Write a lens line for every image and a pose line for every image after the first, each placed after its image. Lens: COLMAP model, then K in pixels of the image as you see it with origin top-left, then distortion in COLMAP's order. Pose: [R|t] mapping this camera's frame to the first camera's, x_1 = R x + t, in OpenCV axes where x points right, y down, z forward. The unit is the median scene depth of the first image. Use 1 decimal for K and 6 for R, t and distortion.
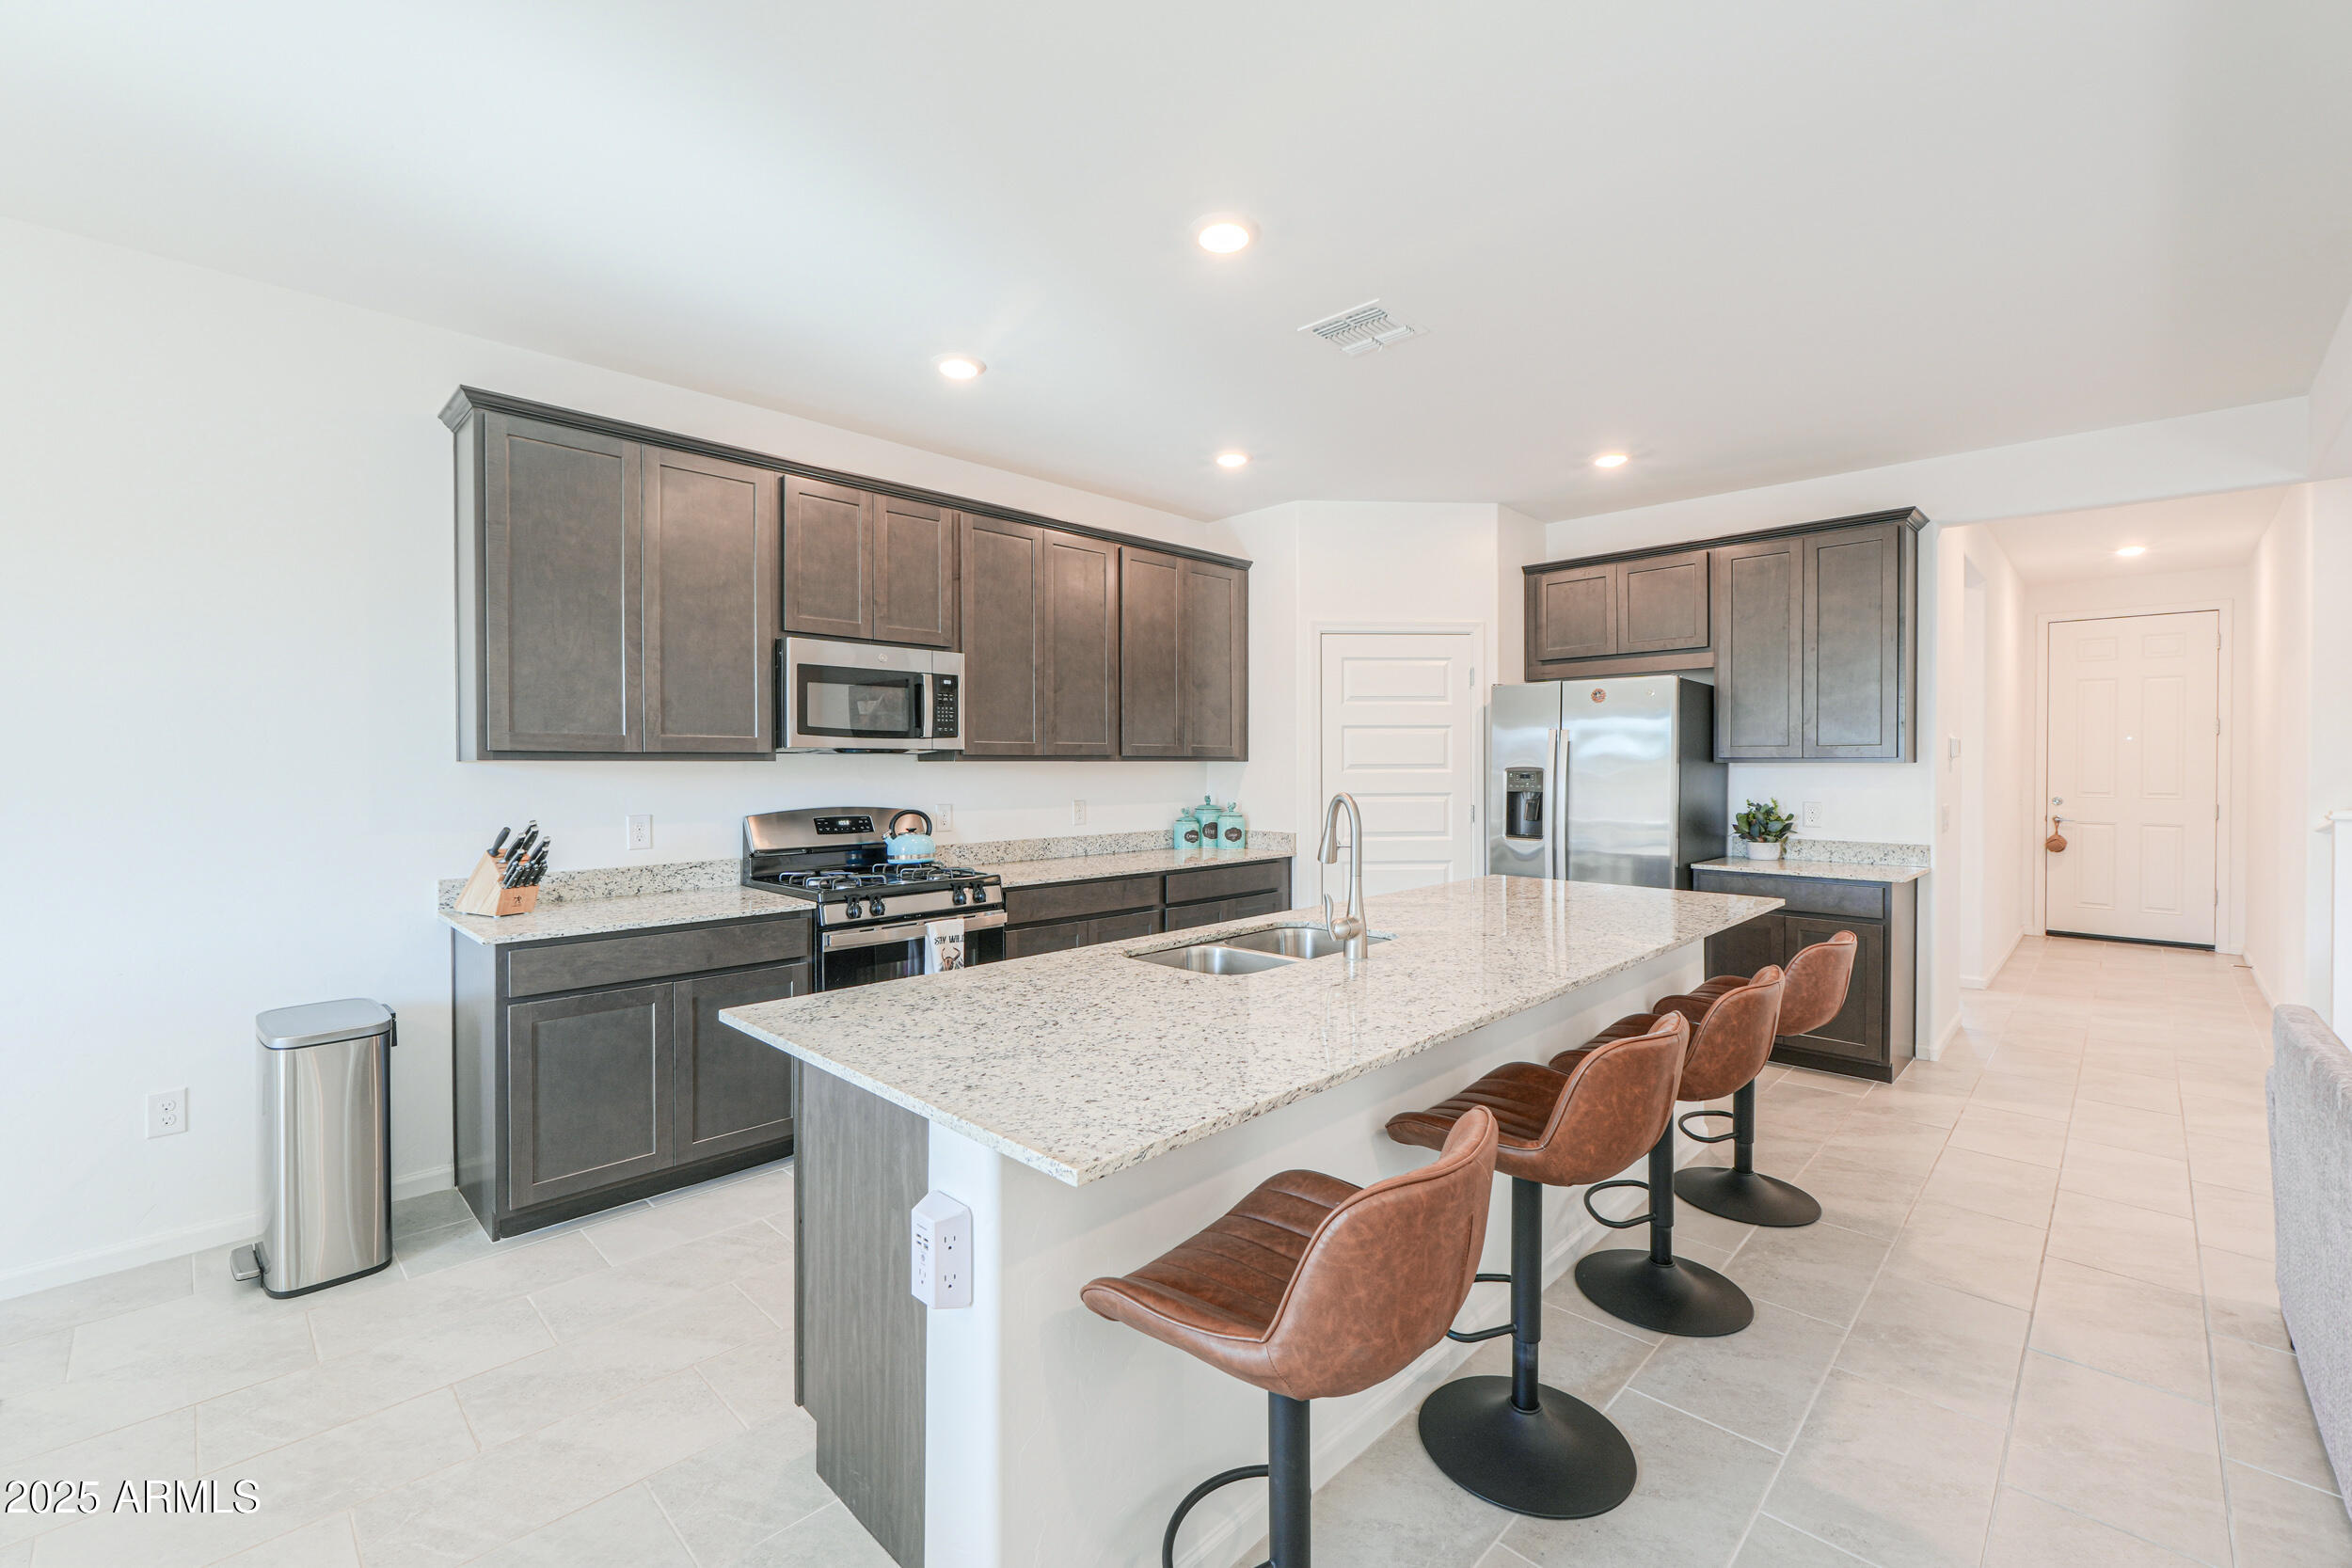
lens RADIAL K [[974.2, 0, 1174.9], [0, 974.2, 781.2], [0, 0, 1]] dist [0.001841, 0.001118]
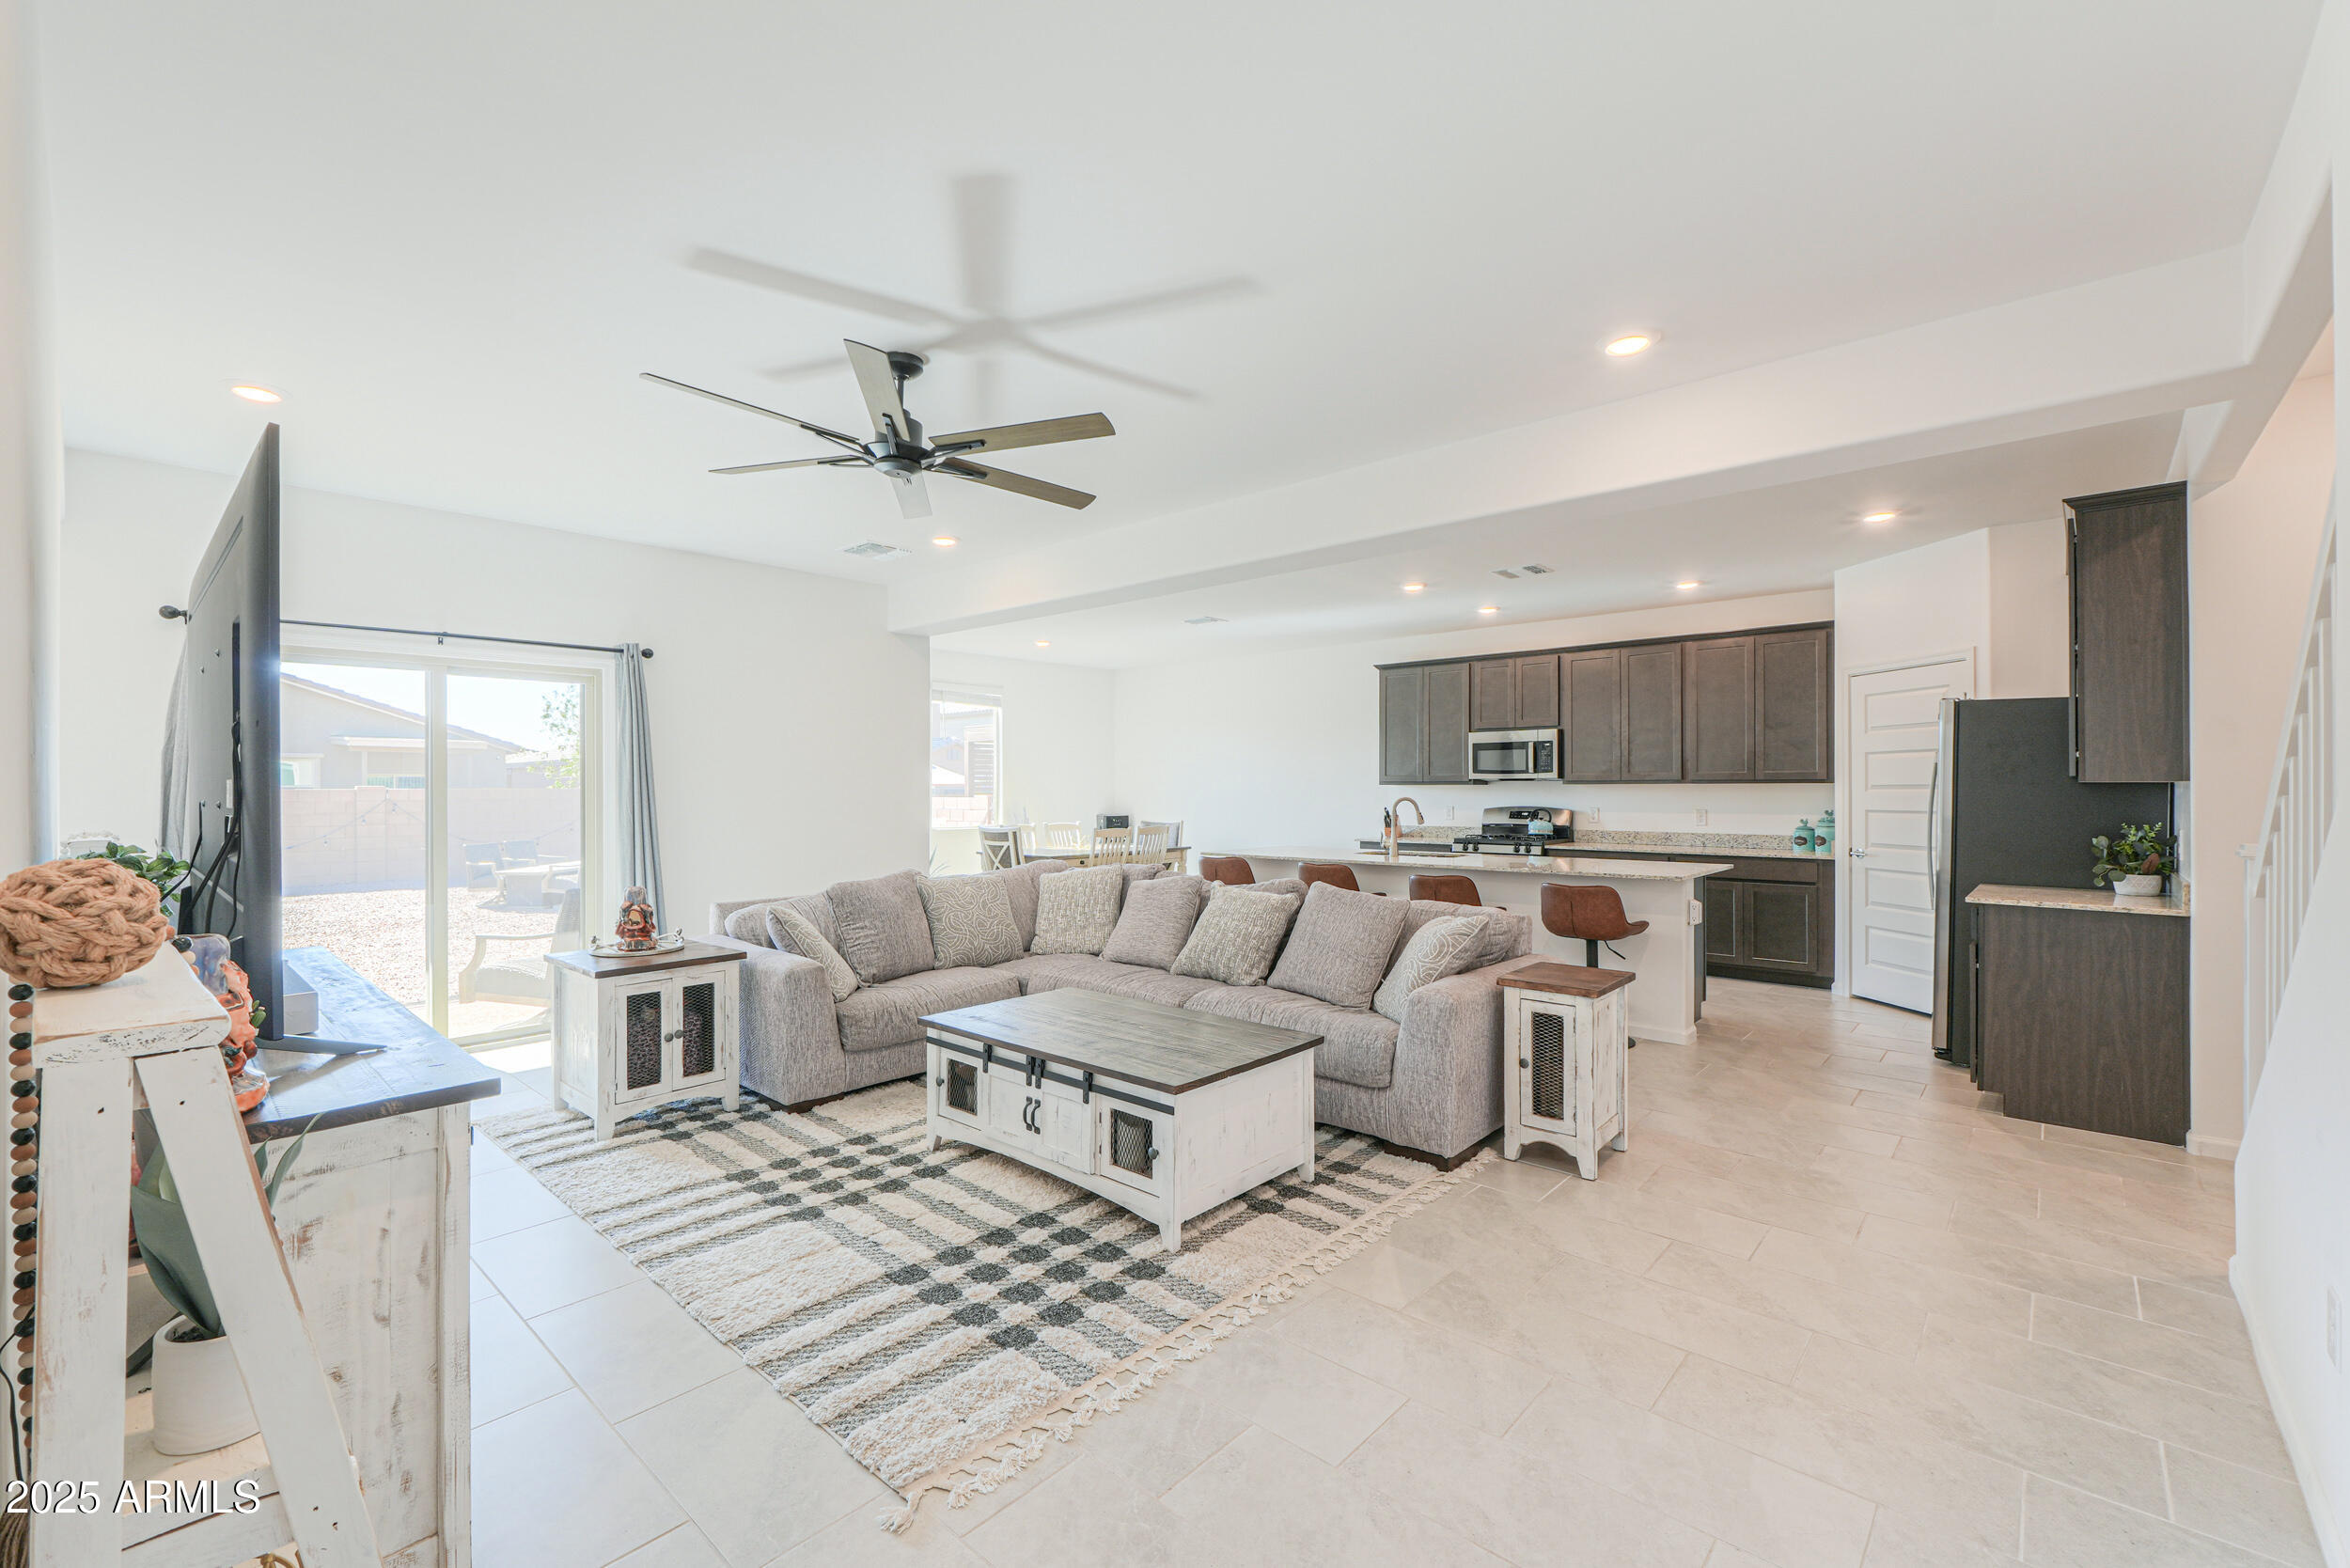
lens RADIAL K [[983.6, 0, 1167.3], [0, 983.6, 780.0], [0, 0, 1]] dist [-0.002295, -0.000076]
pose [[0.052364, -0.004935, -0.998616, 1.570092], [-0.014076, 0.999885, -0.005679, -0.006353], [0.998529, 0.014354, 0.052288, 0.112711]]
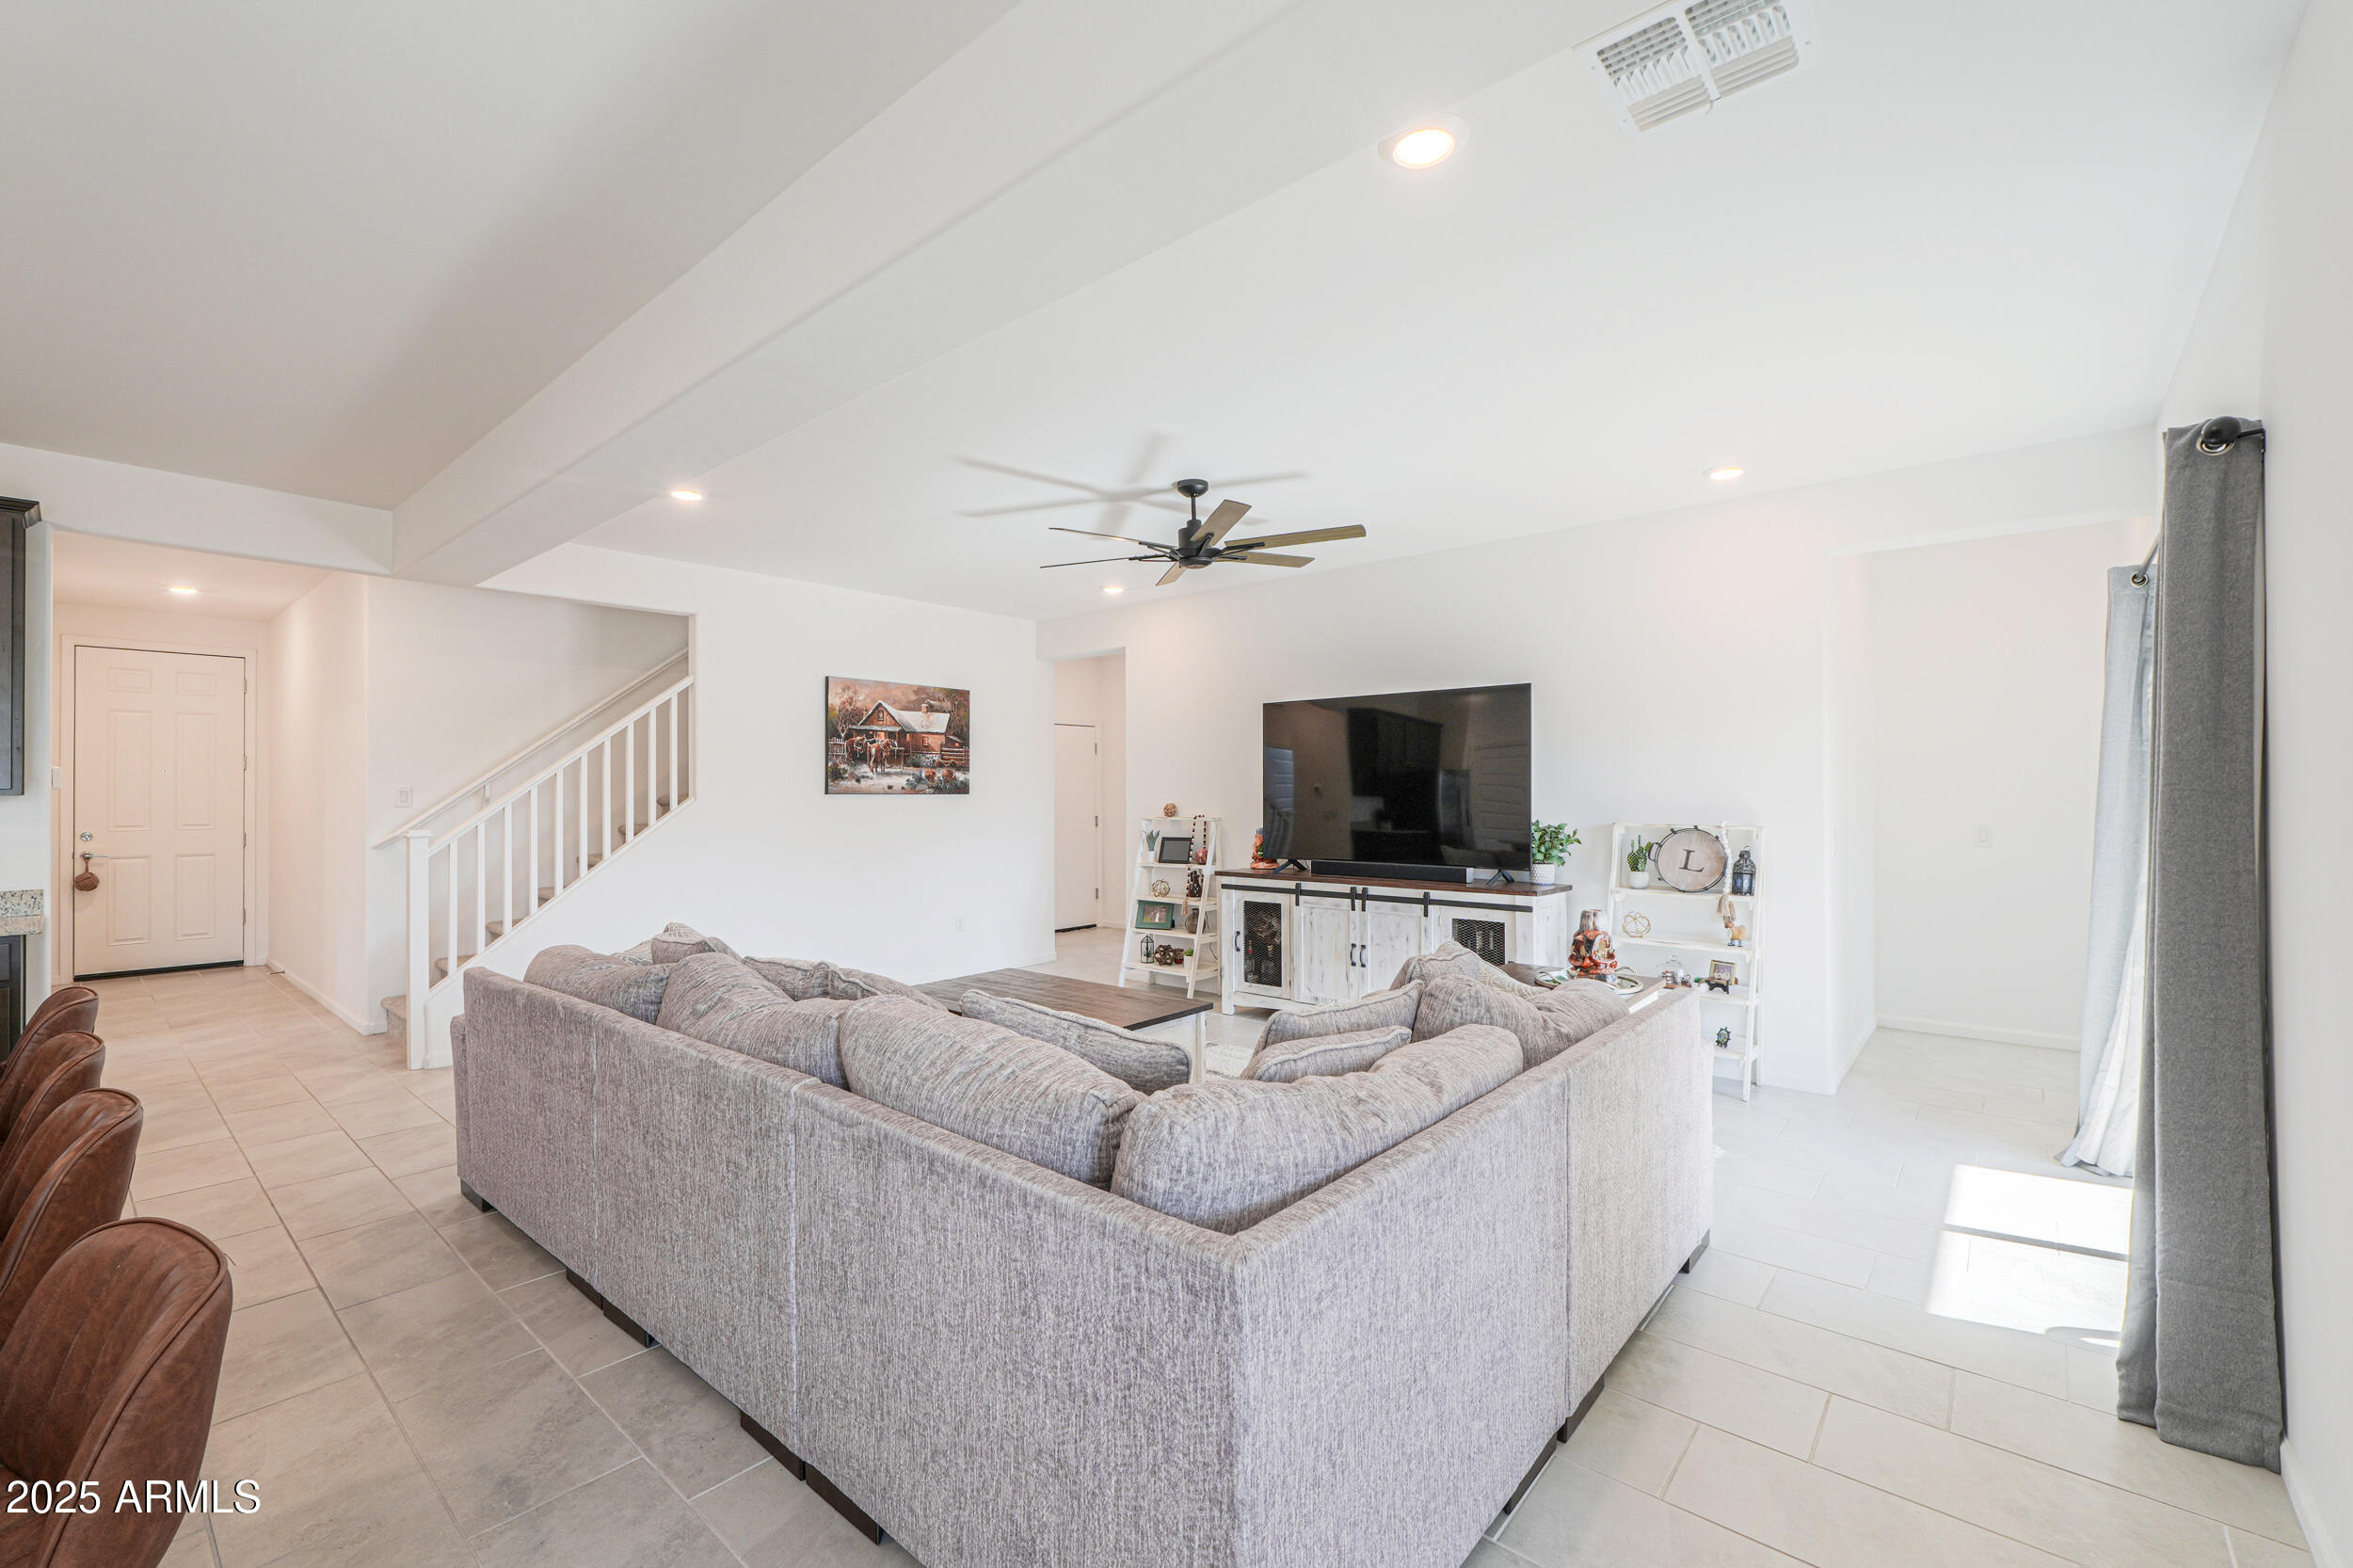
lens RADIAL K [[974.7, 0, 1175.4], [0, 974.7, 781.2], [0, 0, 1]] dist [0.001841, 0.001118]
pose [[-0.081816, 0.014893, 0.996536, -0.173376], [0.018312, 0.999742, -0.013438, -0.000797], [-0.996479, 0.017150, -0.082068, 0.053700]]
